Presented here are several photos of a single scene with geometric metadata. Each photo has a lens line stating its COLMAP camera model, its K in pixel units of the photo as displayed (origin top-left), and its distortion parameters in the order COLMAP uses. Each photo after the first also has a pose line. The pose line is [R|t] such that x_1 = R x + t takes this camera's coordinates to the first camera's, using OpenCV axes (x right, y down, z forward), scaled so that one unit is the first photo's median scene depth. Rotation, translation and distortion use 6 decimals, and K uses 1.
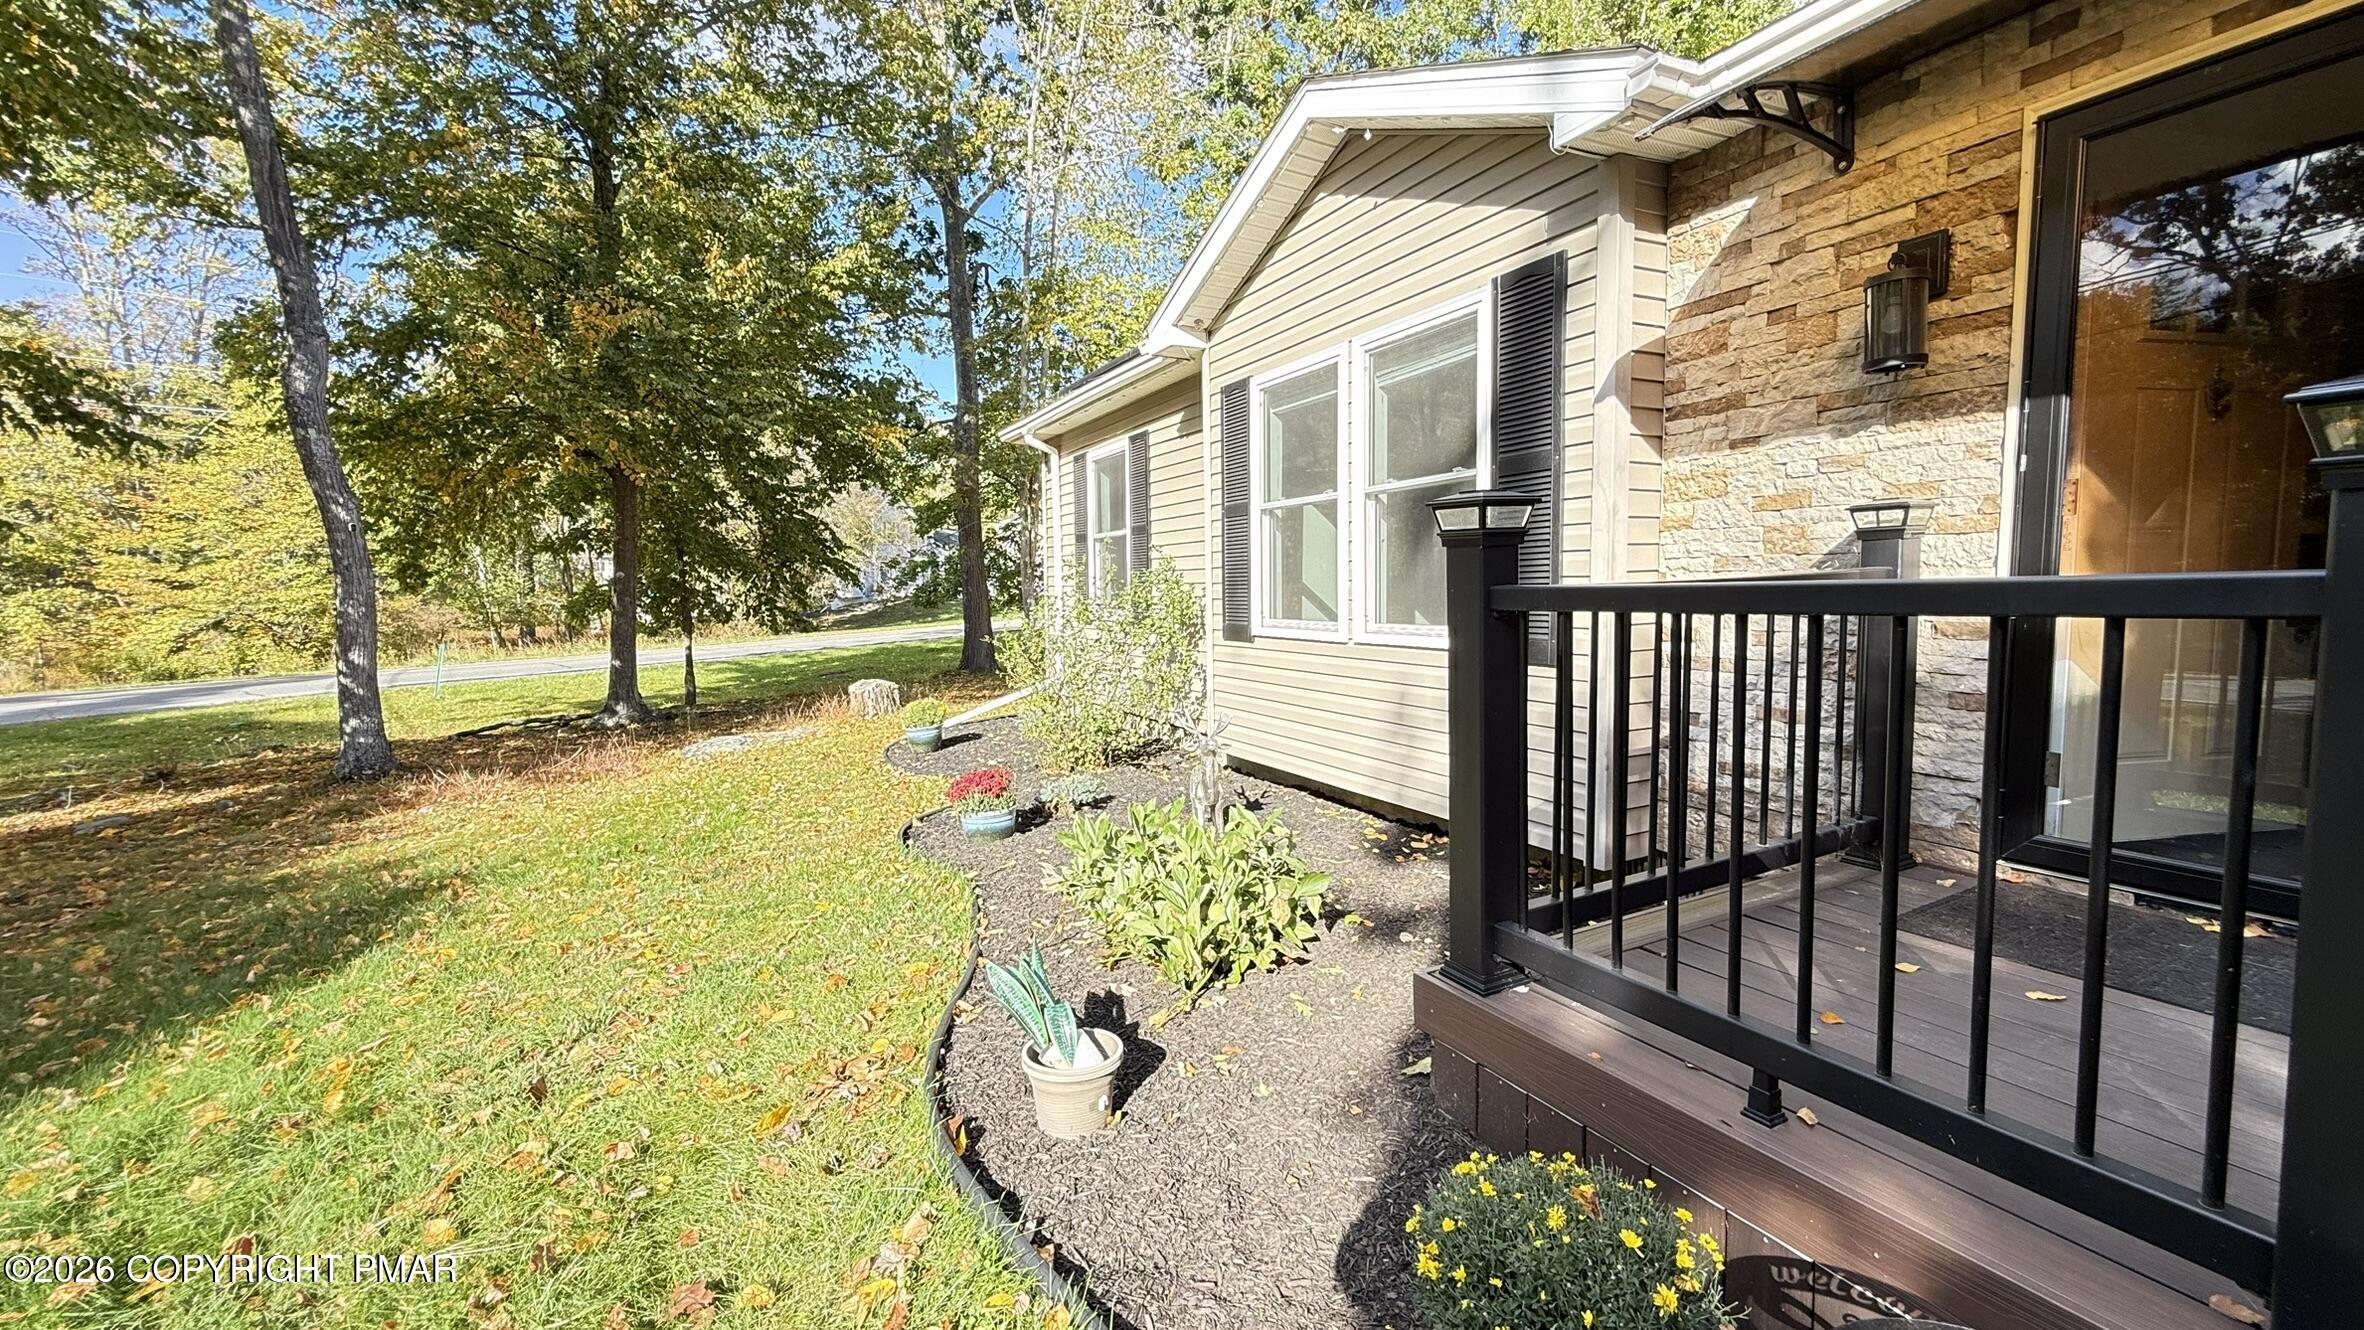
lens RADIAL K [[954.4, 0, 1172.8], [0, 954.4, 666.8], [0, 0, 1]] dist [-0.000895, -0.000045]
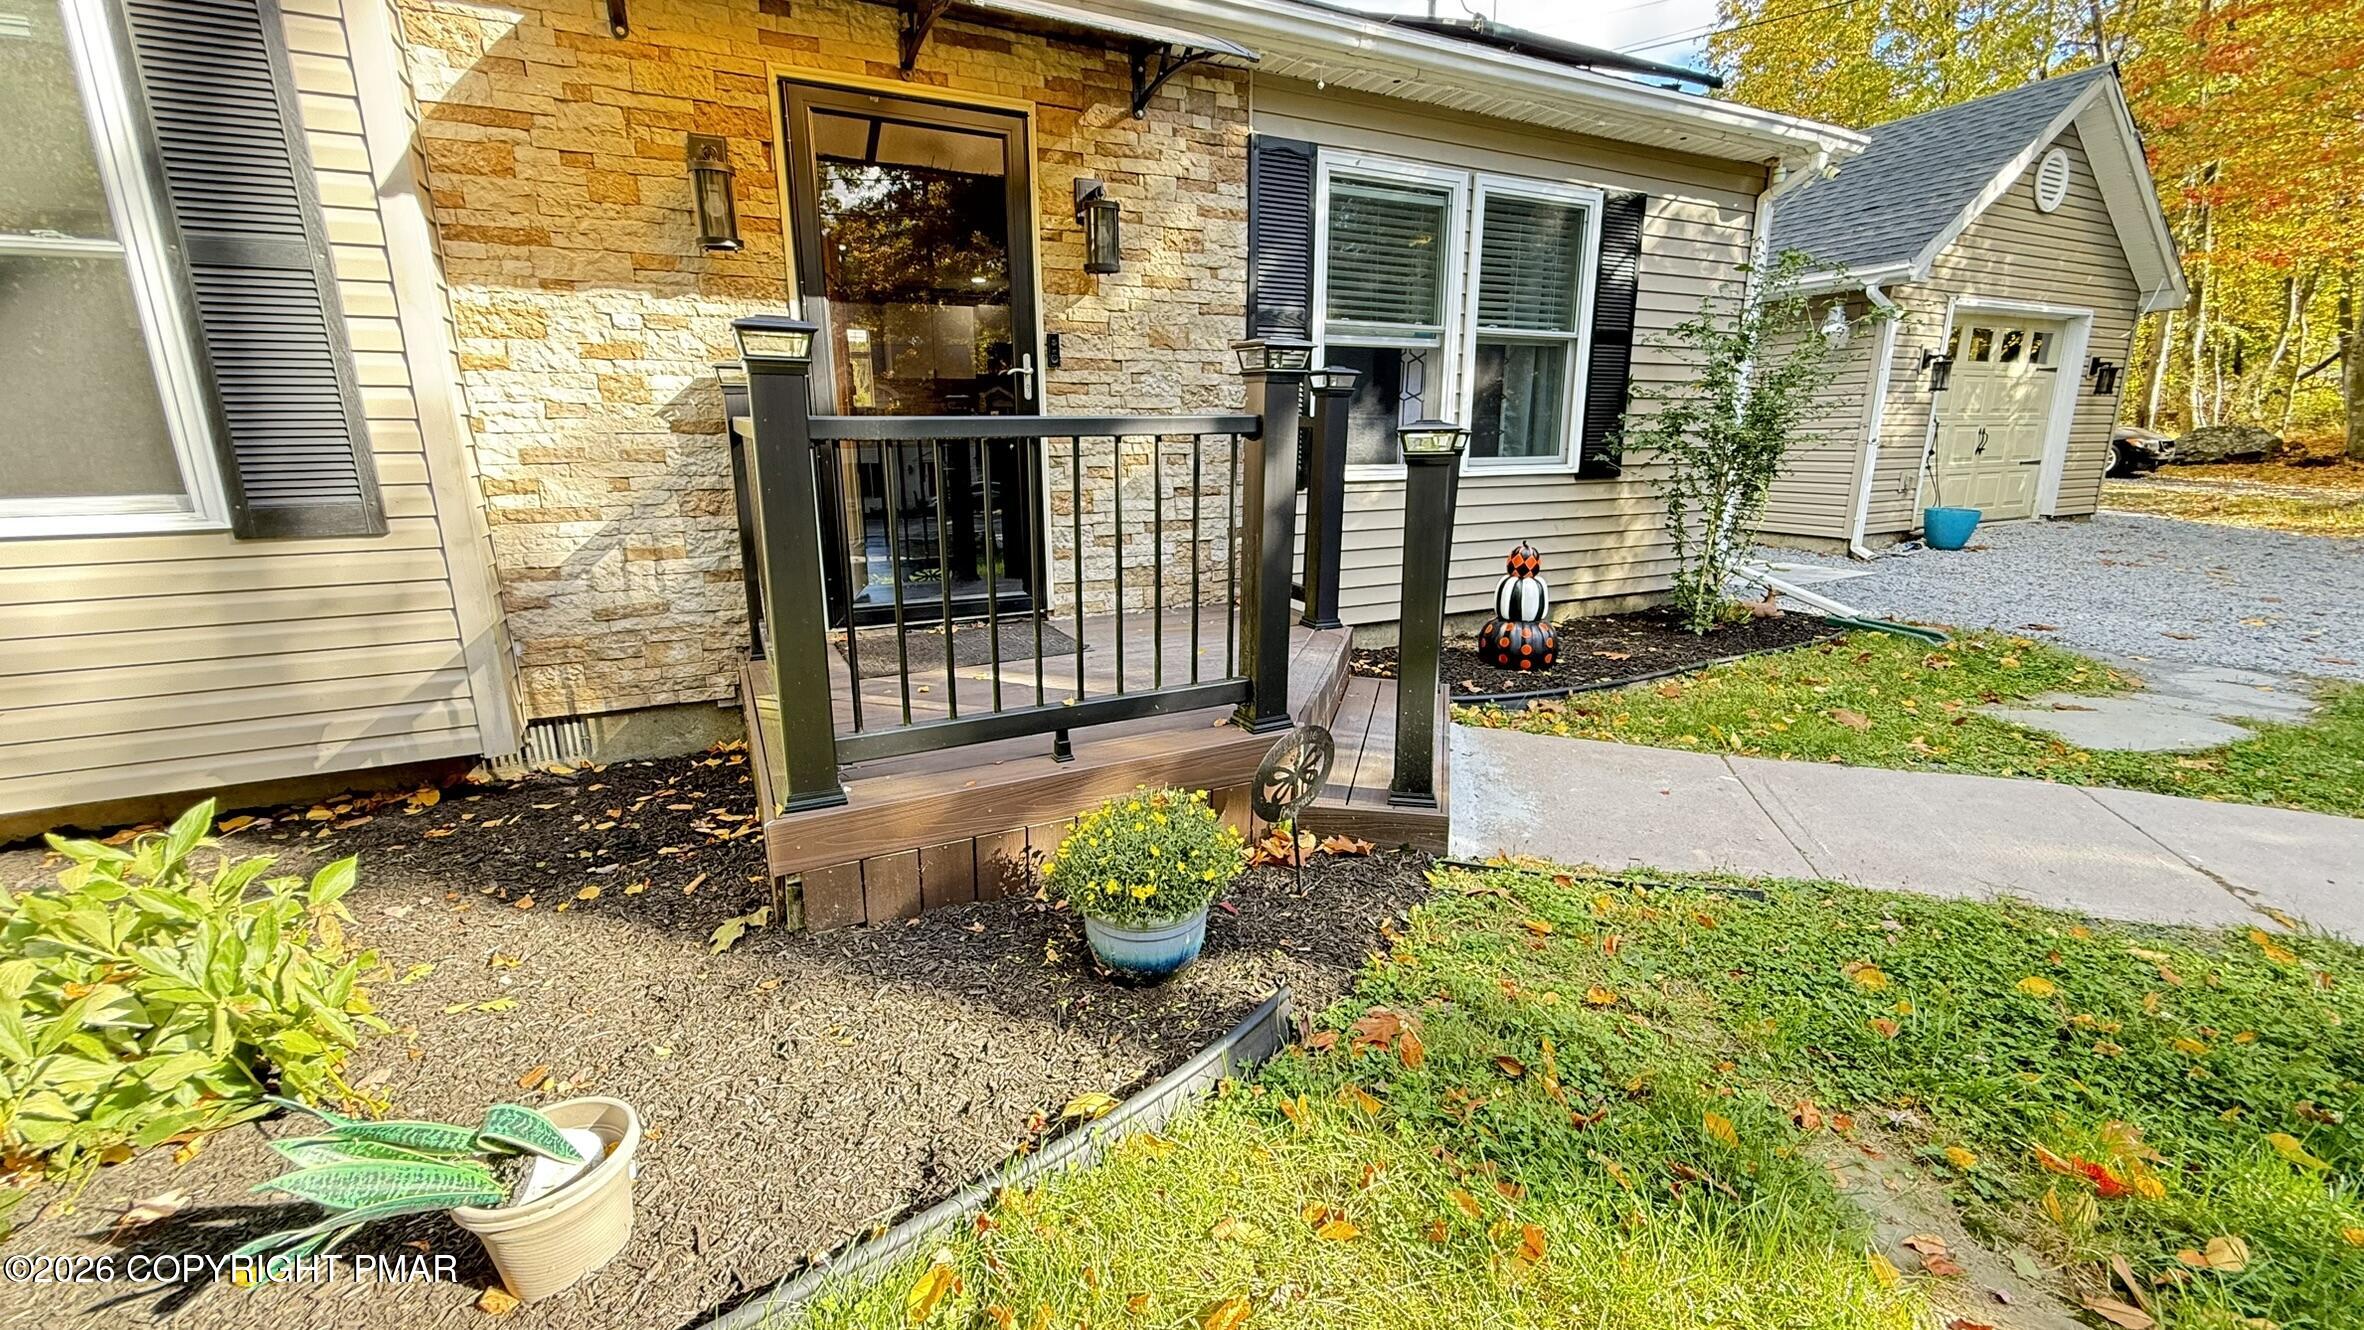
lens RADIAL K [[954.4, 0, 1169.9], [0, 954.4, 674.7], [0, 0, 1]] dist [-0.000895, -0.000045]
pose [[-0.010107, -0.214314, 0.976713, -0.478856], [0.098434, 0.971805, 0.214256, 0.008268], [-0.995092, 0.098307, 0.011273, 0.419933]]
